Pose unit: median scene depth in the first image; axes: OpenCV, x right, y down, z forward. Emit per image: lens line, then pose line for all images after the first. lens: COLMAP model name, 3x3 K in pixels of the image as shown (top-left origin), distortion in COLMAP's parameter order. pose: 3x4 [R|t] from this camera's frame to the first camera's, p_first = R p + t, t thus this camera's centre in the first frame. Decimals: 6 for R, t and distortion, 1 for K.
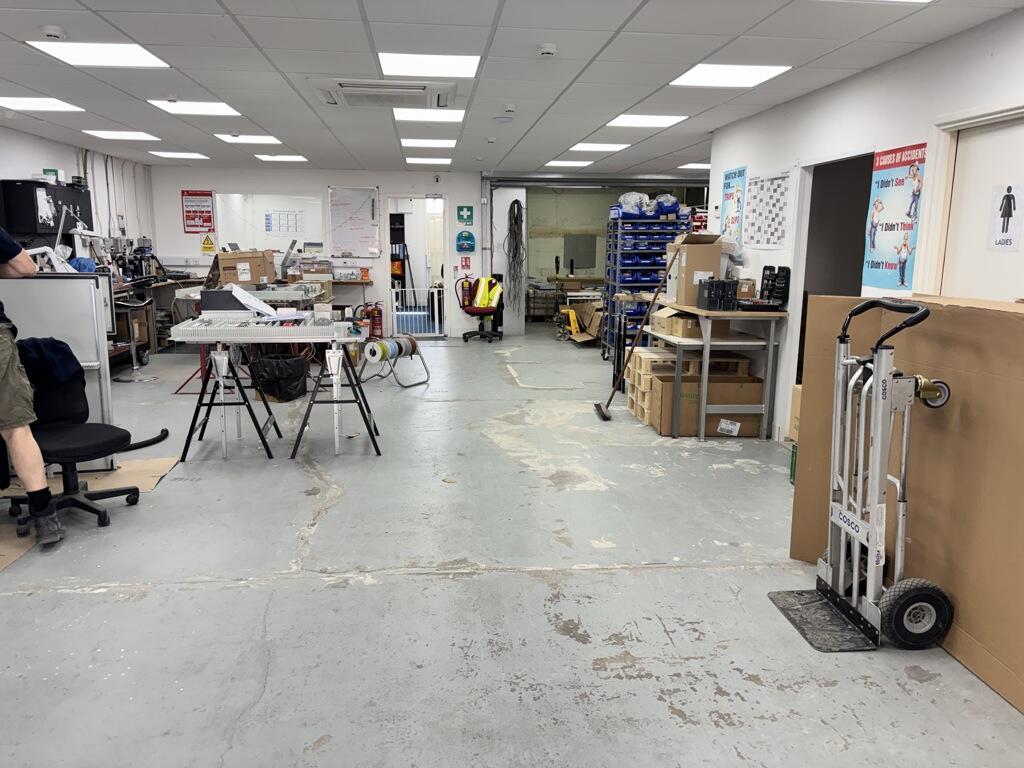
lens RADIAL K [[792.2, 0, 515.2], [0, 792.2, 382.9], [0, 0, 1]] dist [0.003321, -0.000048]
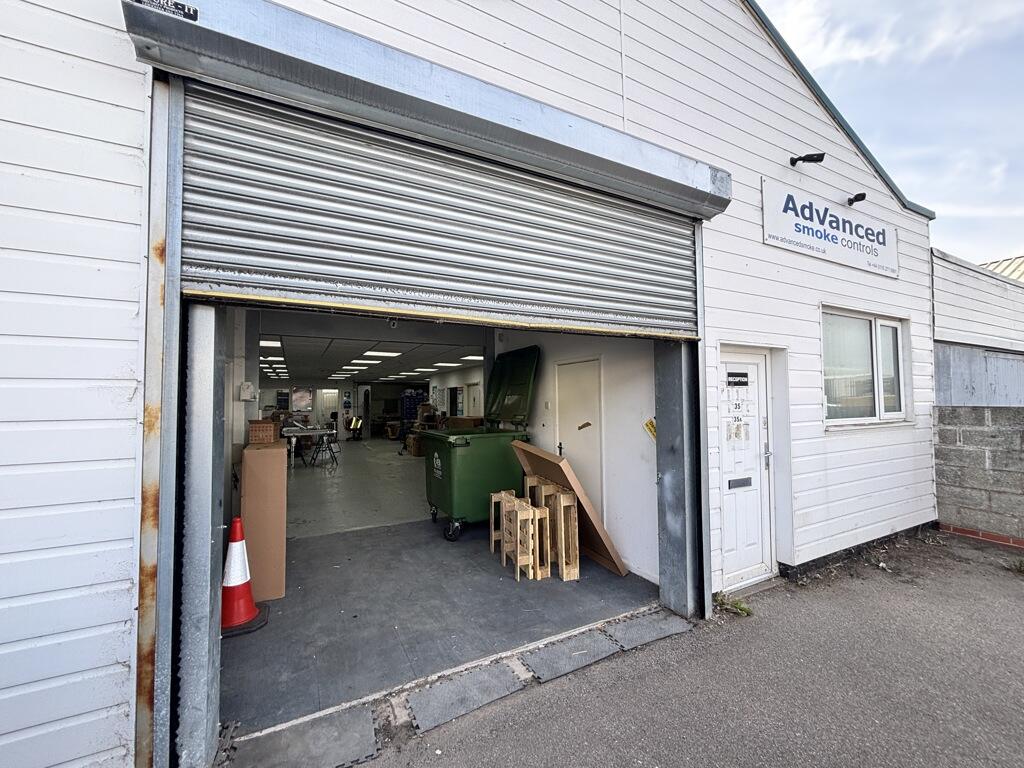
lens RADIAL K [[412.3, 0, 518.4], [0, 412.3, 382.4], [0, 0, 1]] dist [0.002094, 0.000020]
pose [[0.927035, 0.000889, 0.374975, -0.064891], [0.078829, 0.977188, -0.197204, 0.095026], [-0.366596, 0.212374, 0.905817, -0.667853]]
